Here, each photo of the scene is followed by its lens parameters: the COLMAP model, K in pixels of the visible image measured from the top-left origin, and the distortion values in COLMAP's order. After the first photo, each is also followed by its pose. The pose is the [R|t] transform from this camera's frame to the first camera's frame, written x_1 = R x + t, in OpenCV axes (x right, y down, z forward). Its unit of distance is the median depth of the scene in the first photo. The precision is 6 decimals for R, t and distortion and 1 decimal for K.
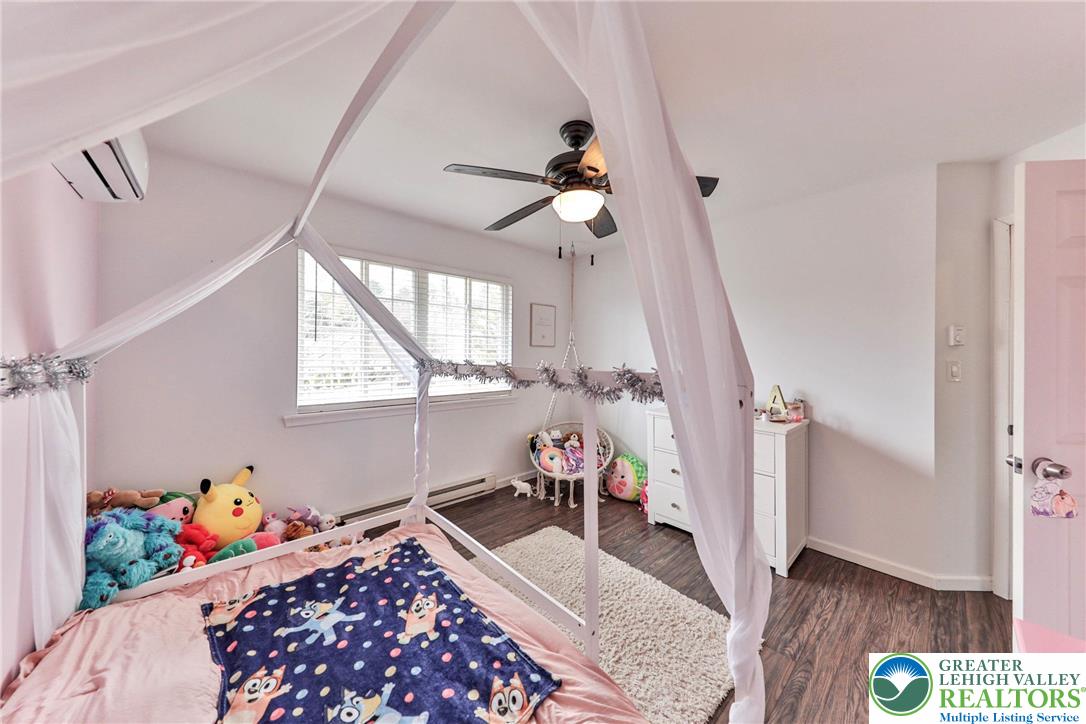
lens RADIAL K [[360.4, 0, 544.2], [0, 360.4, 347.5], [0, 0, 1]] dist [0.005780, -0.000129]
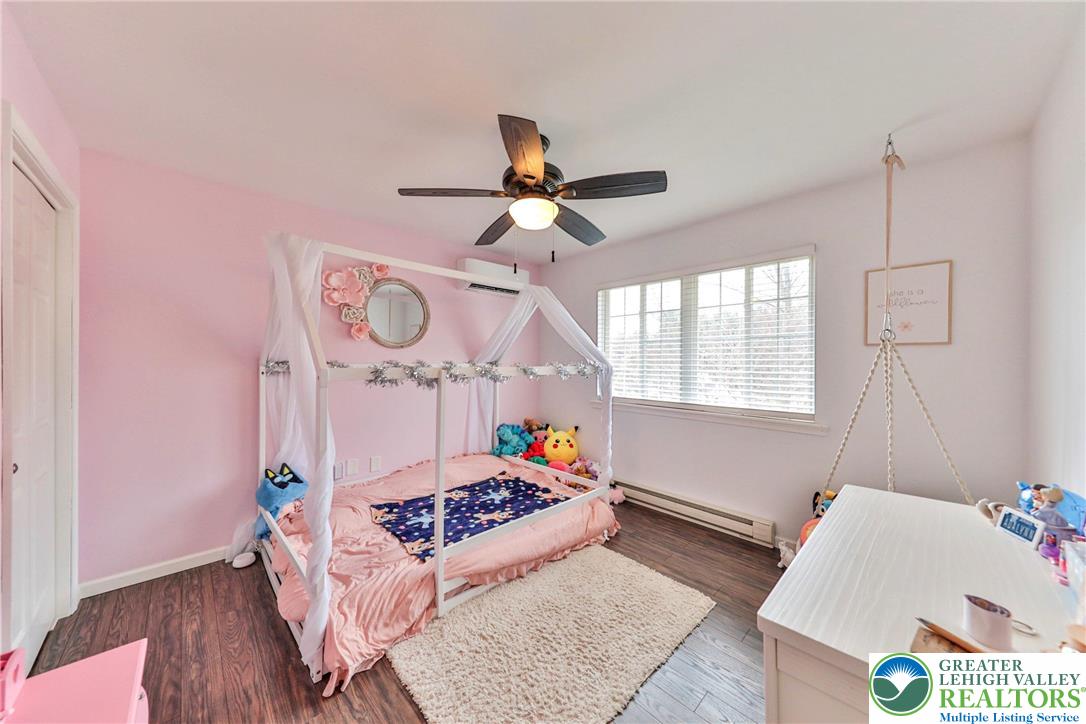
lens RADIAL K [[365.4, 0, 543.0], [0, 365.4, 362.0], [0, 0, 1]] dist [0.006549, -0.000041]
pose [[0.030343, -0.005378, -0.999525, 1.085982], [0.012242, 0.999913, -0.005008, 0.037758], [0.999465, -0.012084, 0.030406, 0.953289]]
